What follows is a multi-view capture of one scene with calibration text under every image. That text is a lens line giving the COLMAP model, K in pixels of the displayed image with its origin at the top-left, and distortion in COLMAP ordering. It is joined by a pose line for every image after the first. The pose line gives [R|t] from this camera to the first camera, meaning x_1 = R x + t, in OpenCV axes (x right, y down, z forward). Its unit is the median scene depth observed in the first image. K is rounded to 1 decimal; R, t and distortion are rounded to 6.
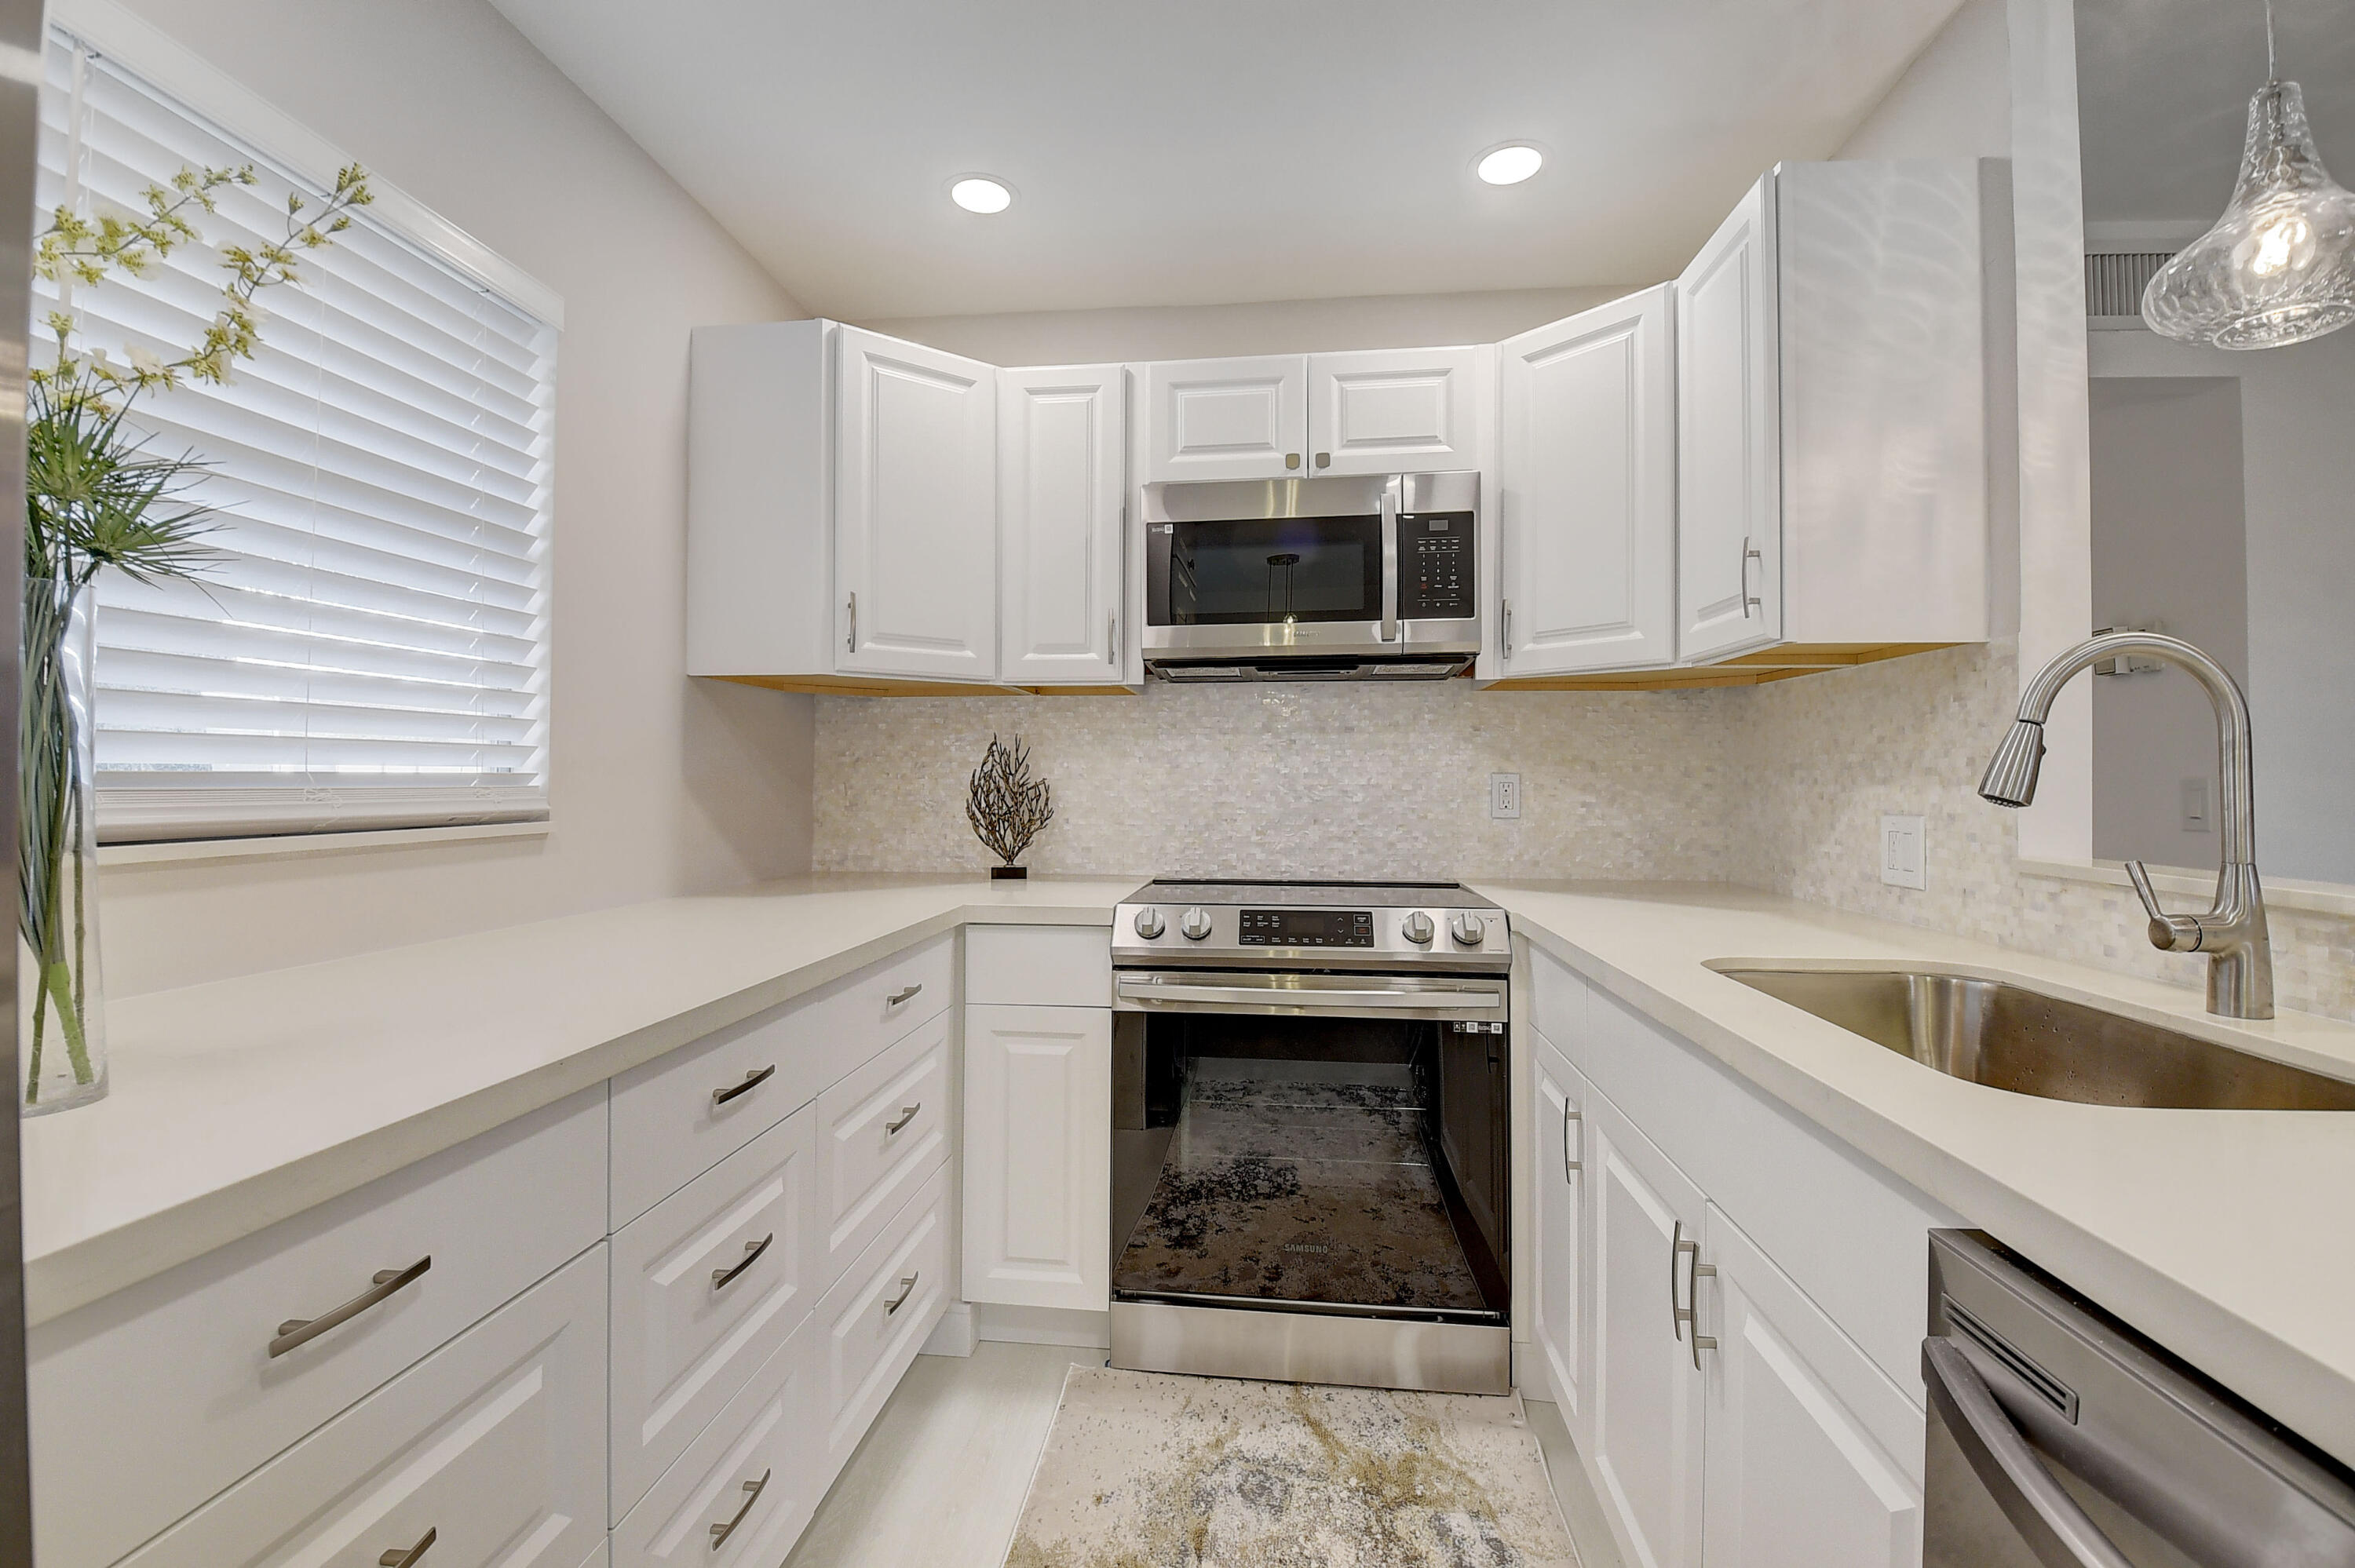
lens RADIAL K [[1031.5, 0, 1169.4], [0, 1031.5, 760.2], [0, 0, 1]] dist [0.015437, -0.029368]
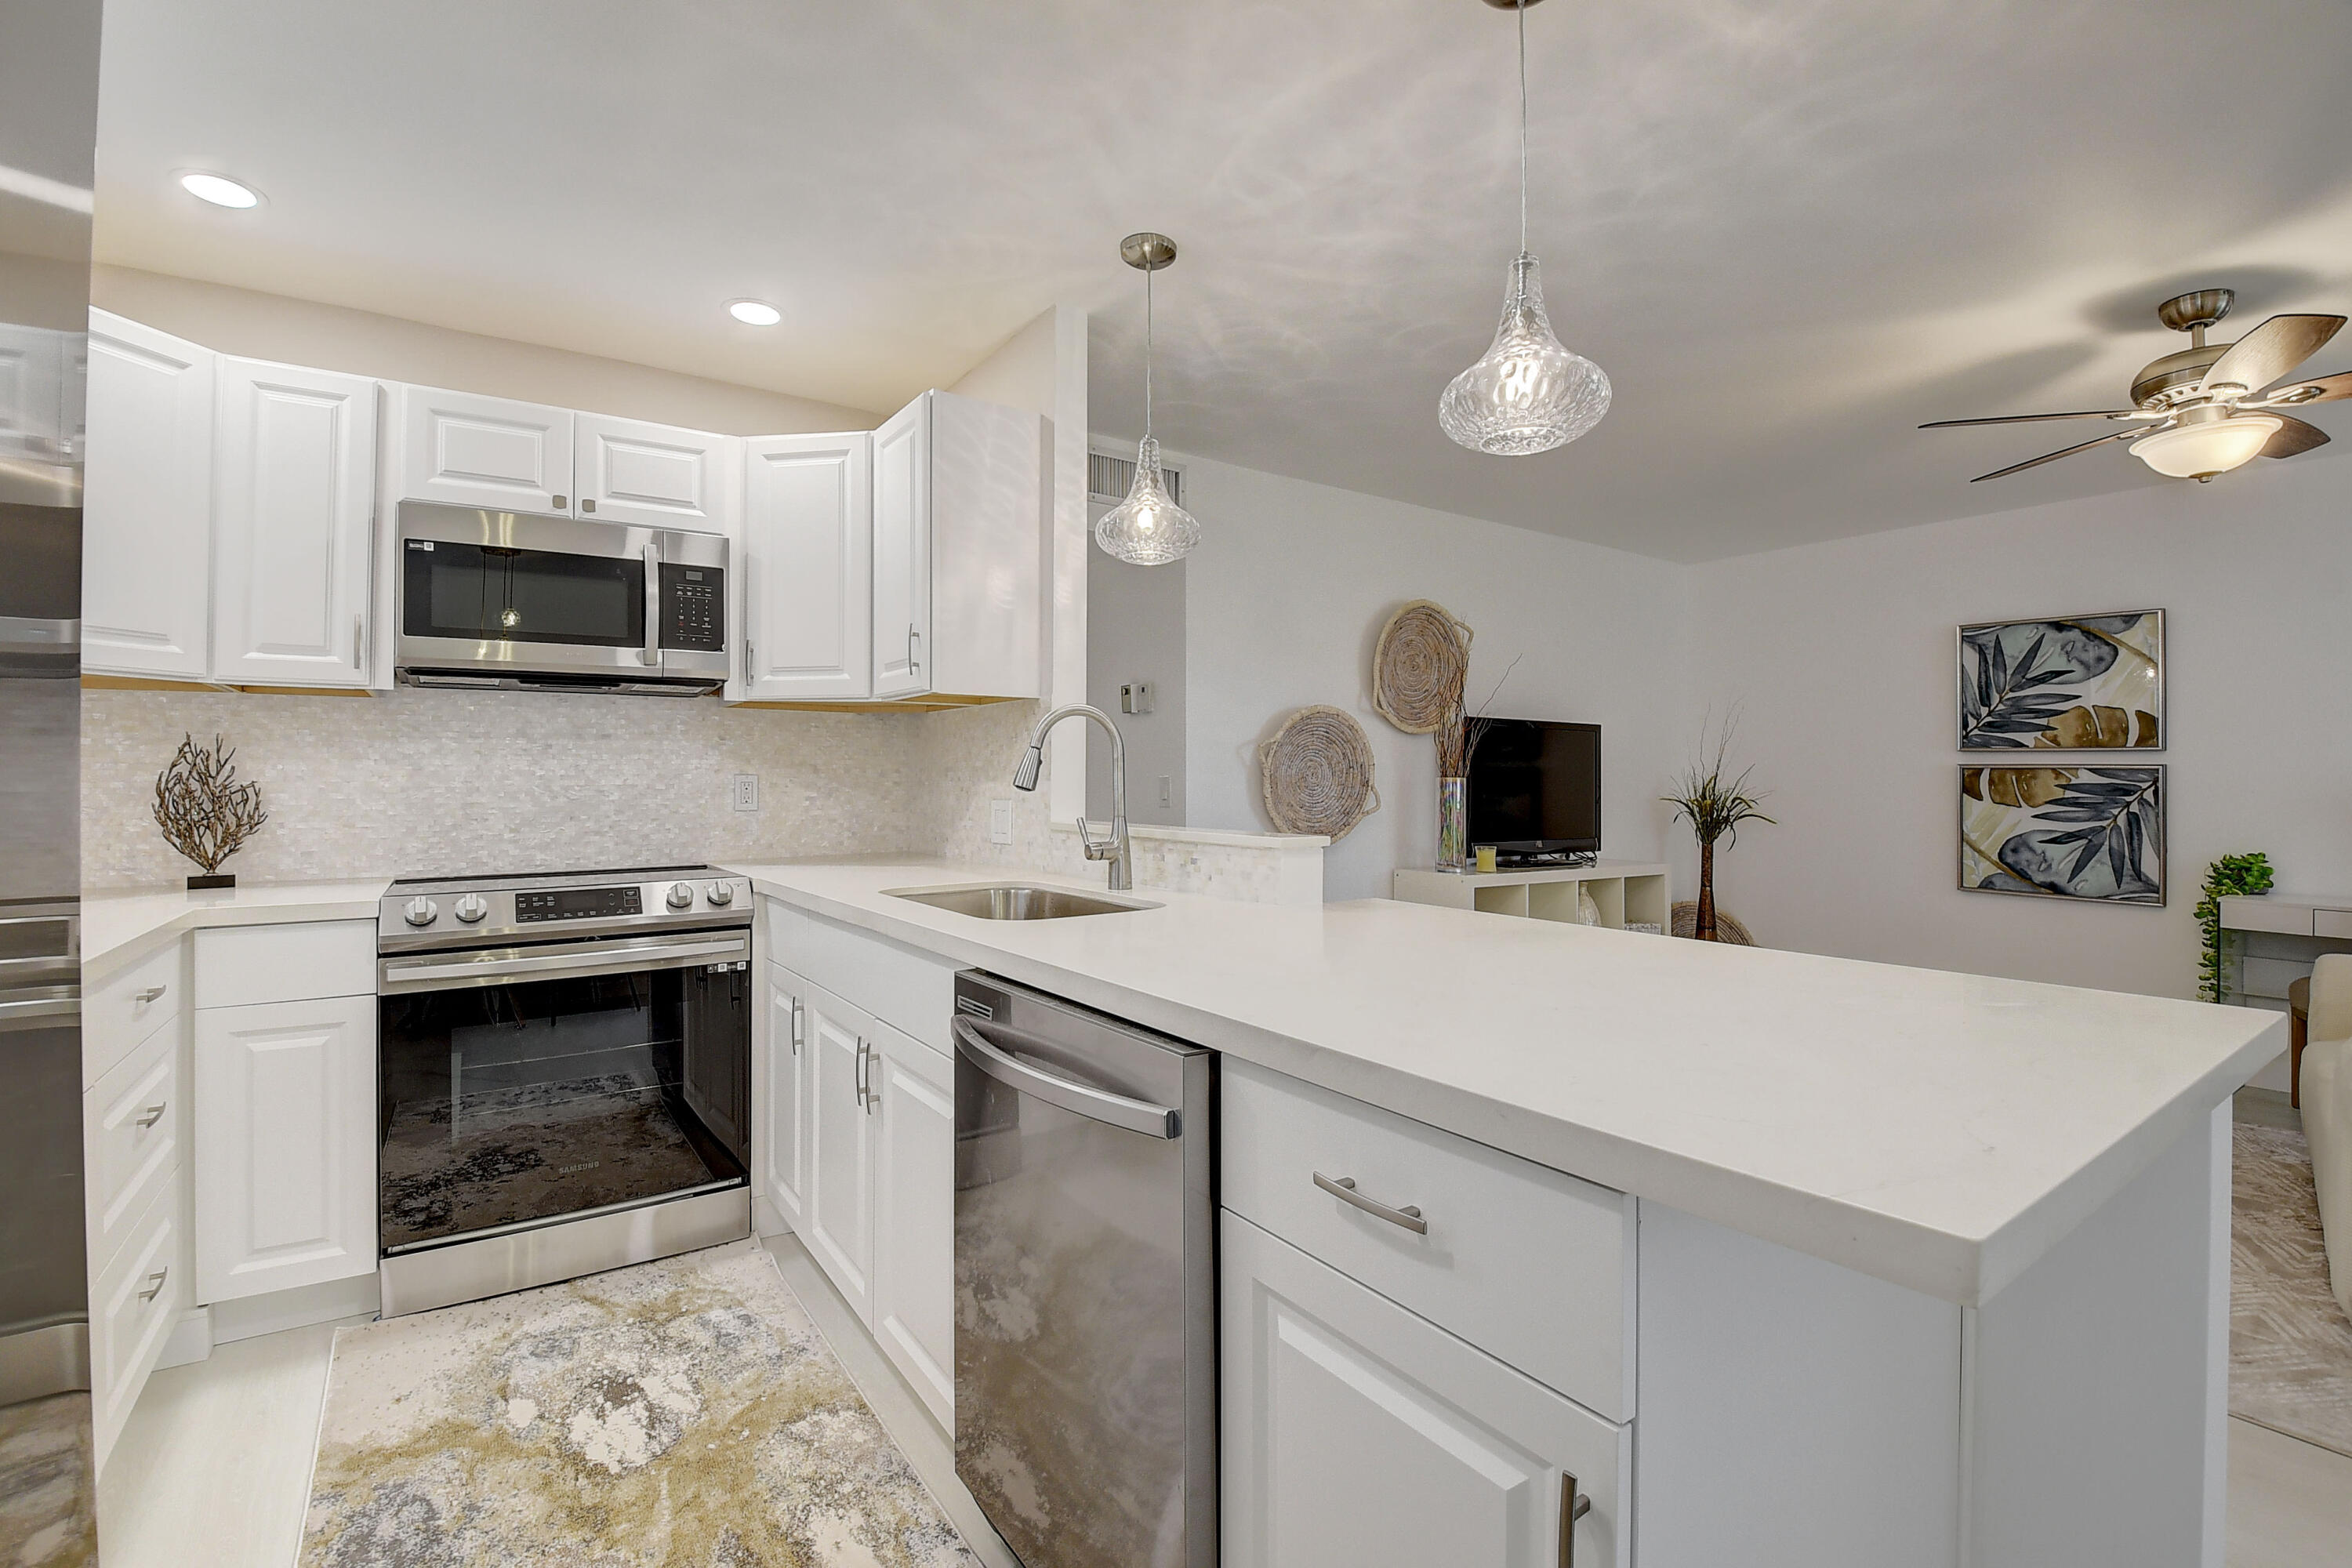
lens RADIAL K [[1030.4, 0, 1167.9], [0, 1030.4, 760.2], [0, 0, 1]] dist [0.015437, -0.029368]
pose [[0.754192, 0.006720, 0.656619, -0.124681], [-0.006233, 0.999976, -0.003076, -0.004664], [-0.656624, -0.001773, 0.754216, -0.313939]]
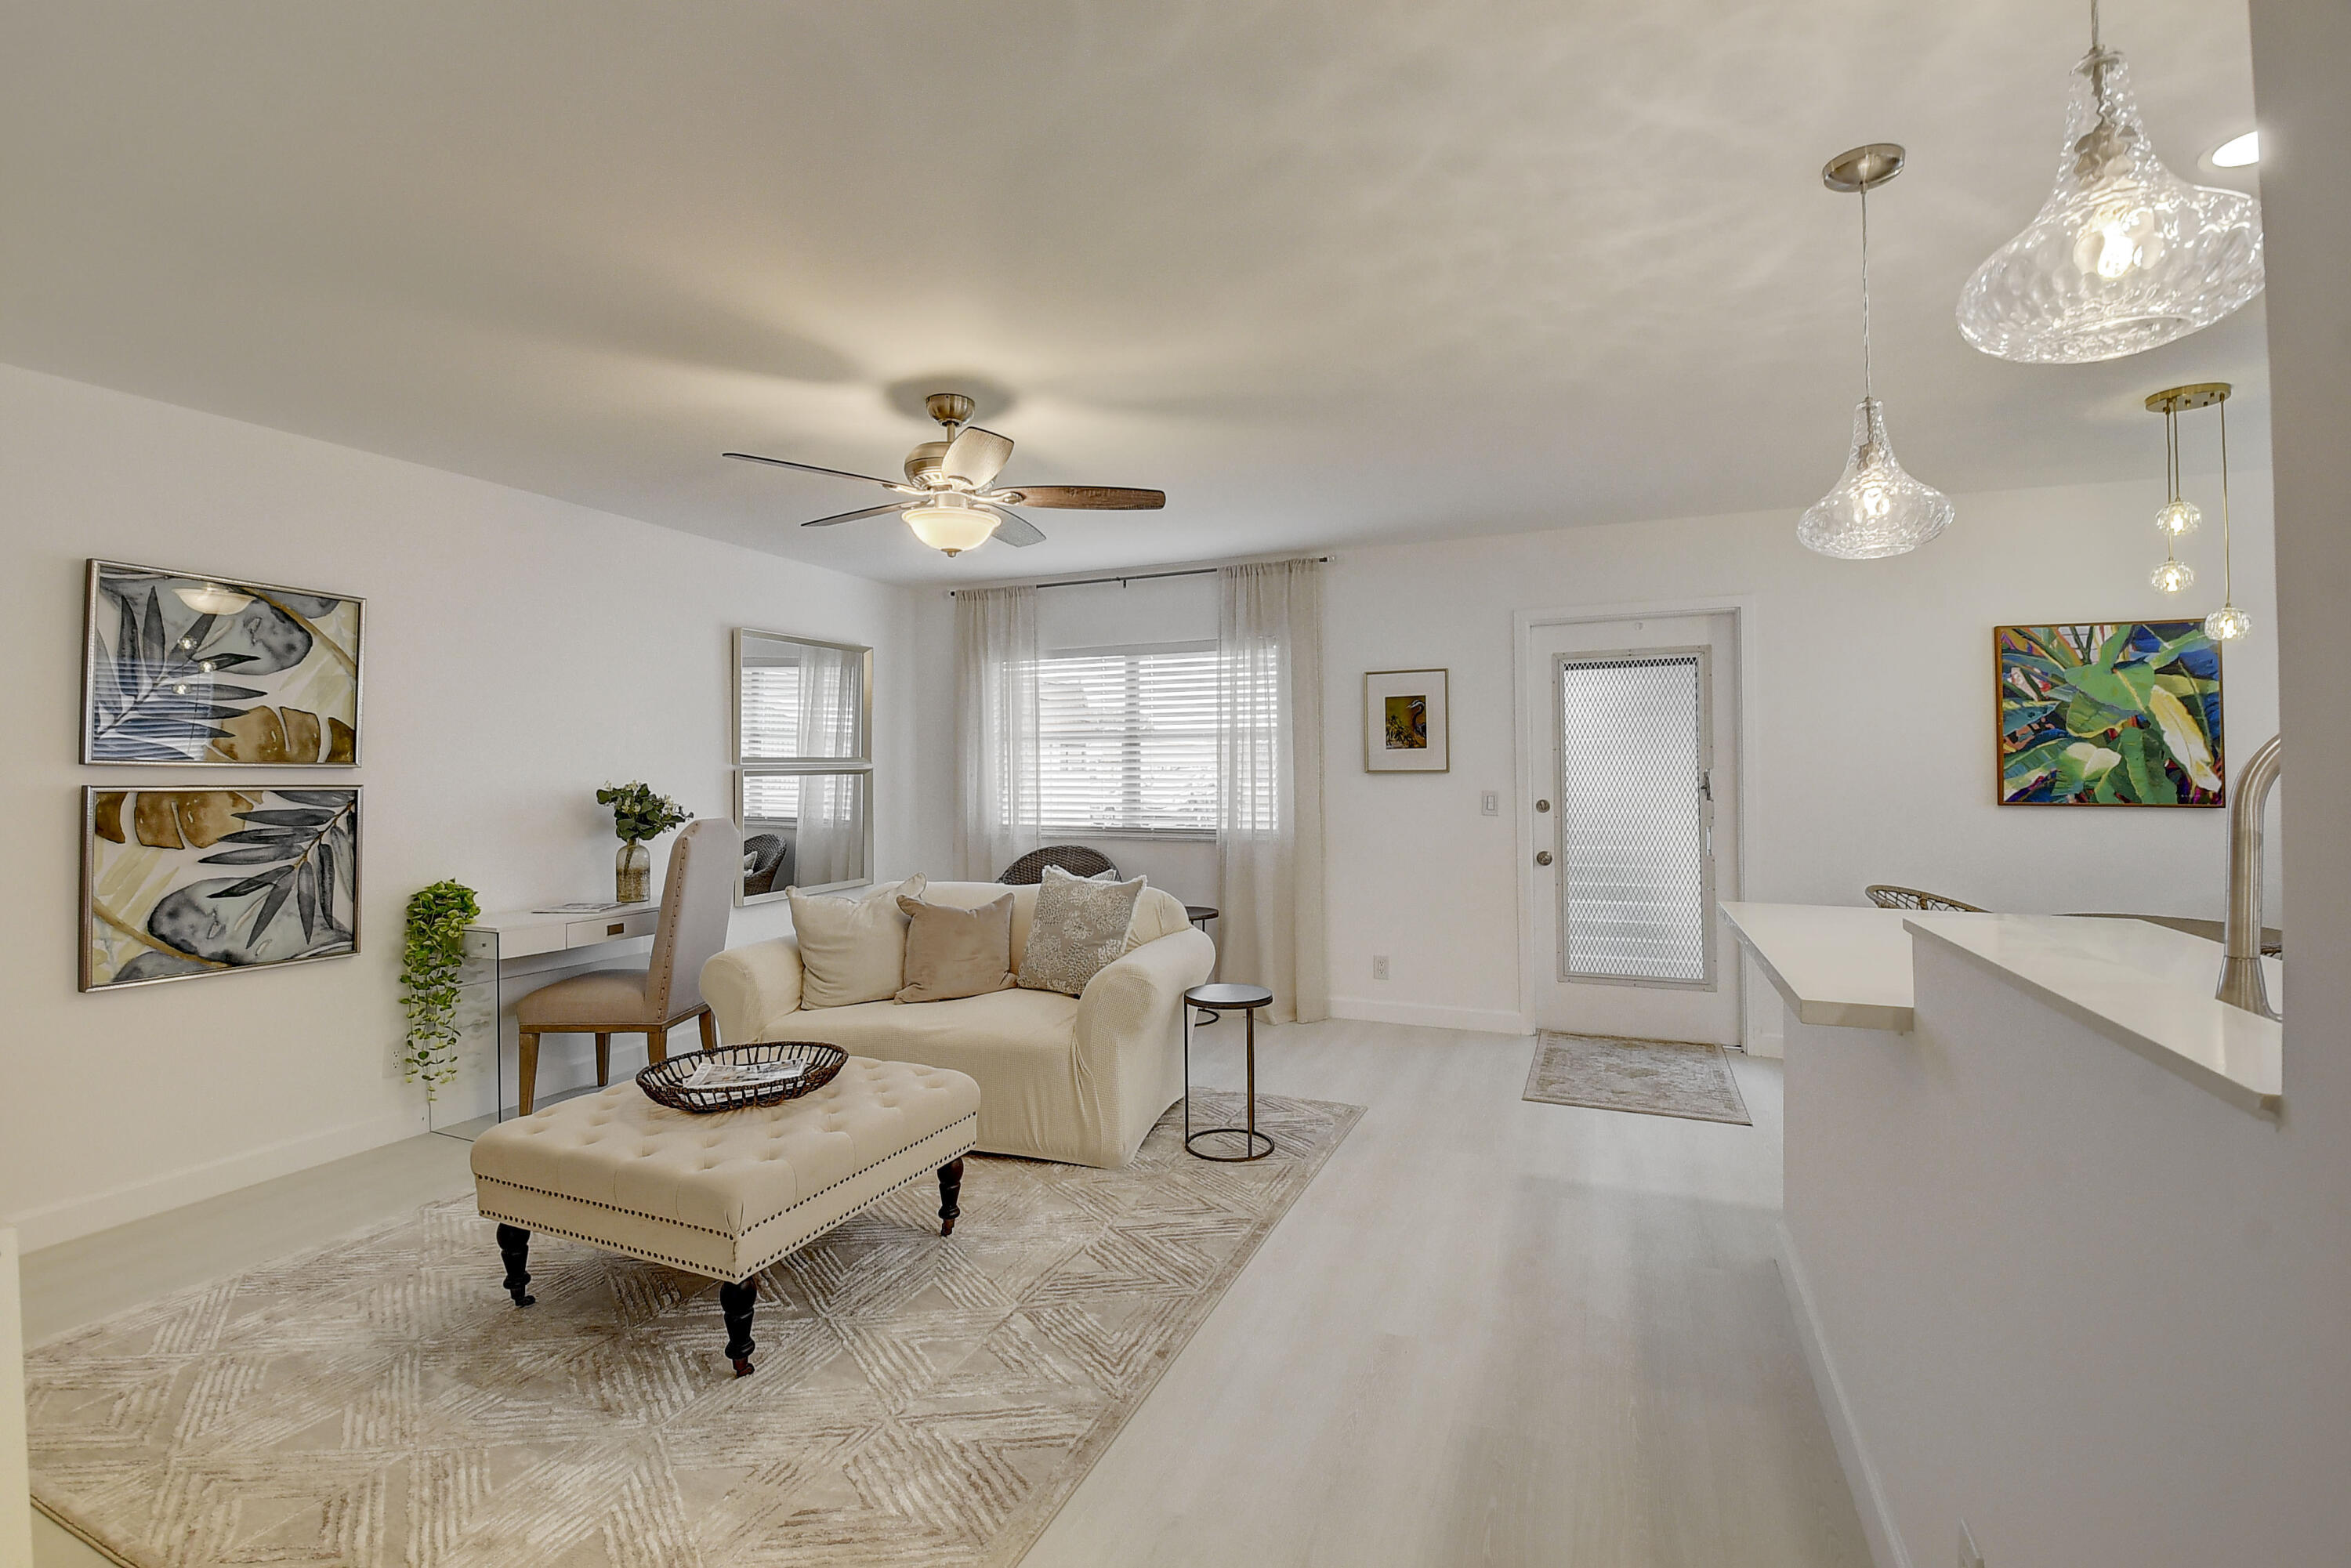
lens RADIAL K [[1029.9, 0, 1167.4], [0, 1029.9, 760.2], [0, 0, 1]] dist [0.015437, -0.029368]
pose [[-0.956372, -0.000995, 0.292150, 0.823628], [-0.006966, 0.999788, -0.019400, -0.029456], [-0.292068, -0.020589, -0.956176, 1.023761]]
